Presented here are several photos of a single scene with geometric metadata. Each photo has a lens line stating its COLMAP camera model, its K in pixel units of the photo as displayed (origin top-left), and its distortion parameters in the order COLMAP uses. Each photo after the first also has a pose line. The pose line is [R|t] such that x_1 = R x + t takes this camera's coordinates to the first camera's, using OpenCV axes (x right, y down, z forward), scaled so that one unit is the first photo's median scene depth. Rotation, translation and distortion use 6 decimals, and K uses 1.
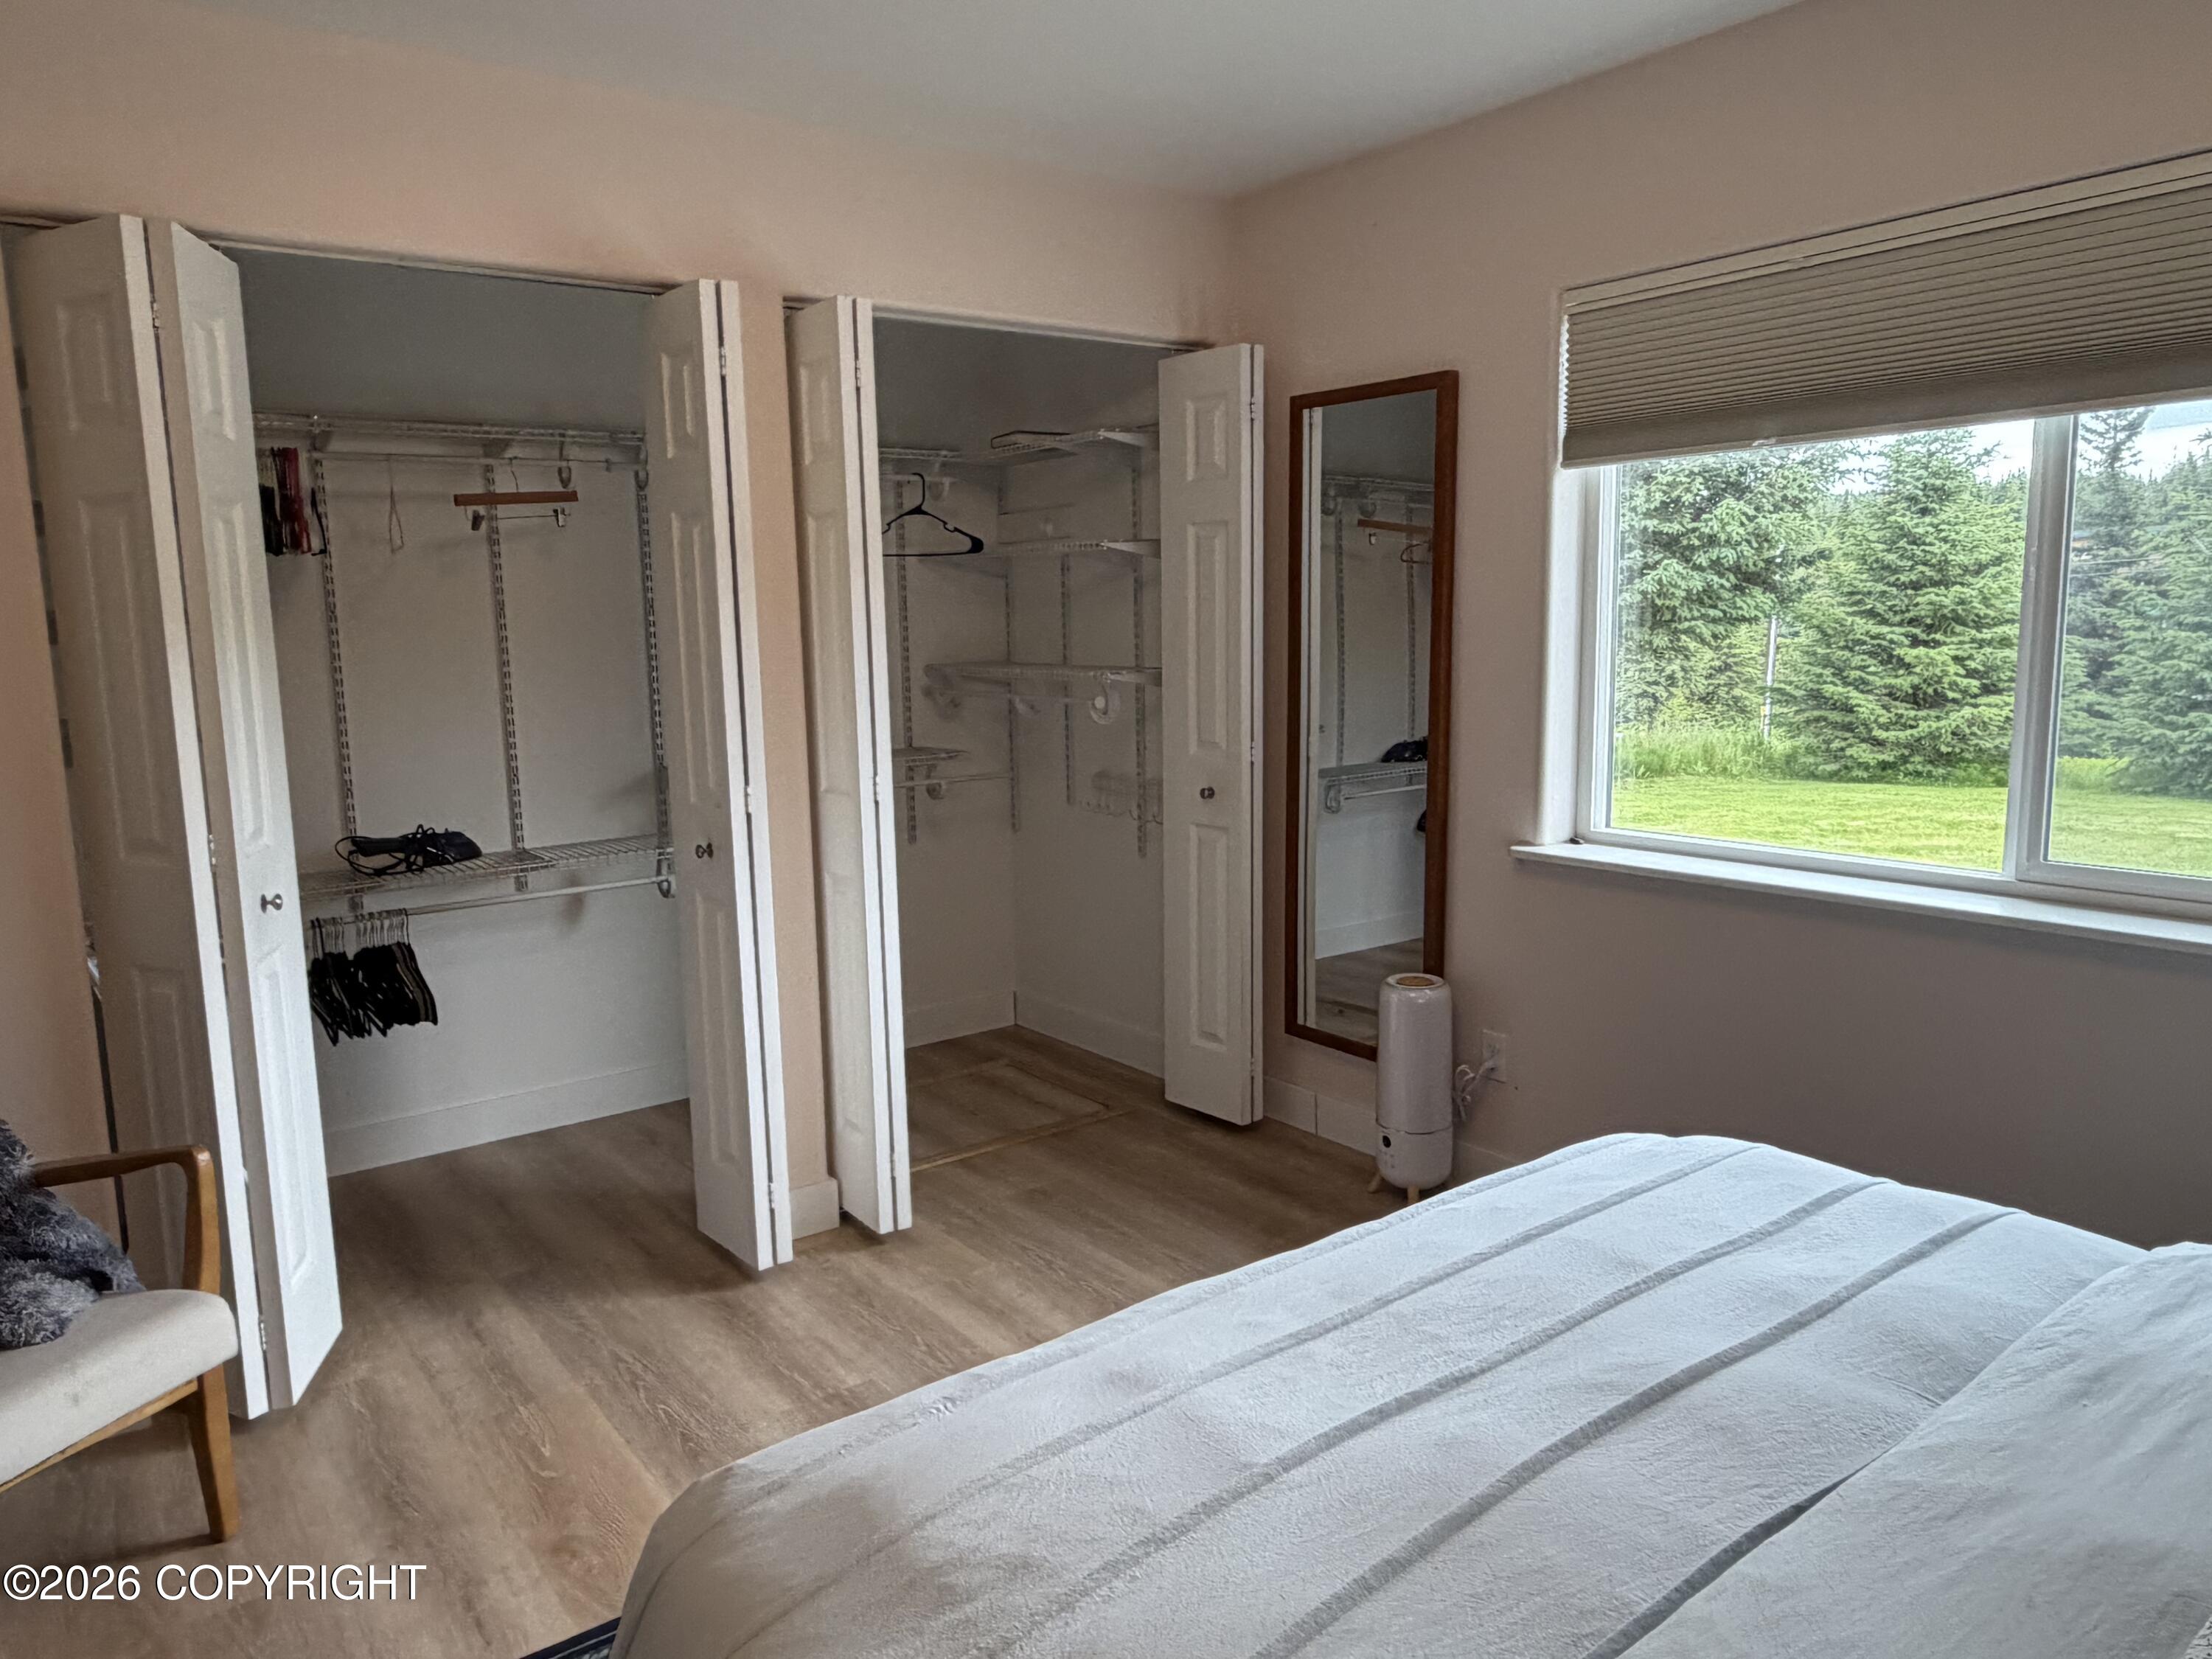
lens RADIAL K [[1498.3, 0, 1106.0], [0, 1498.3, 829.5], [0, 0, 1]] dist [0.001725, 0.001717]
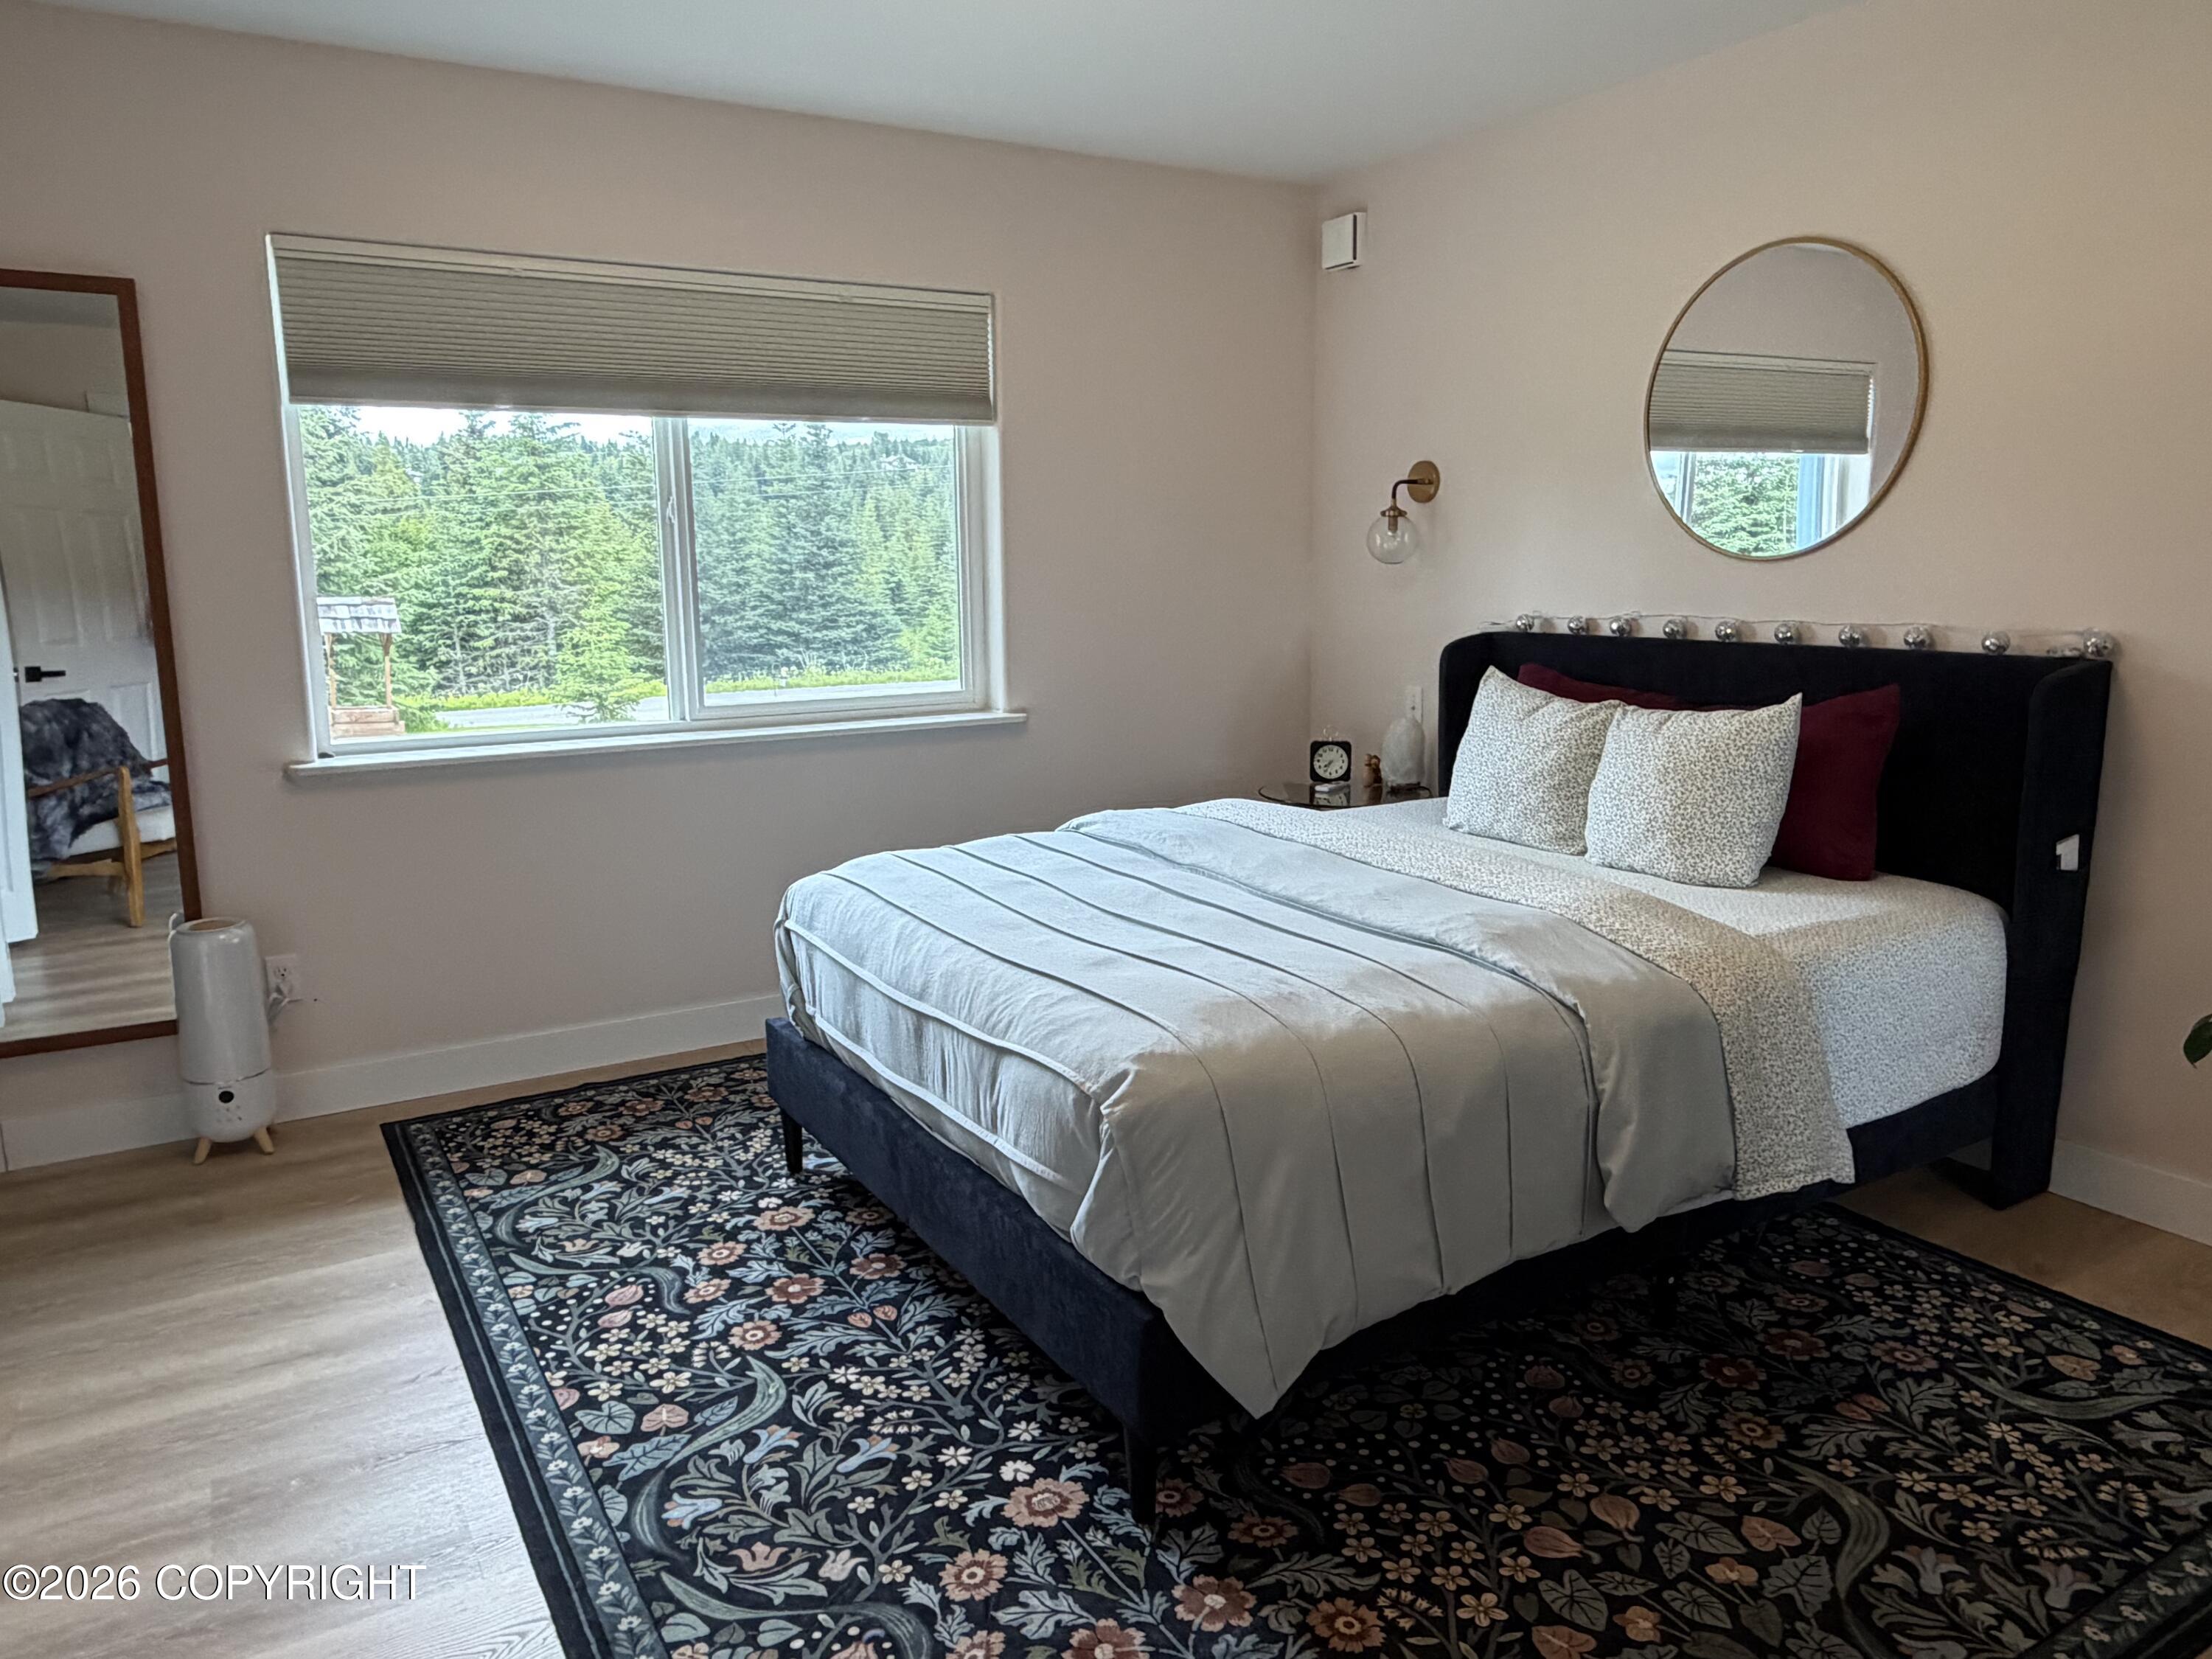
lens RADIAL K [[1498.3, 0, 1106.0], [0, 1498.3, 829.5], [0, 0, 1]] dist [0.001725, 0.001717]
pose [[0.091940, -0.153505, 0.983861, -0.135161], [0.146382, 0.979395, 0.139129, -0.001569], [-0.984946, 0.131228, 0.112516, 0.065076]]
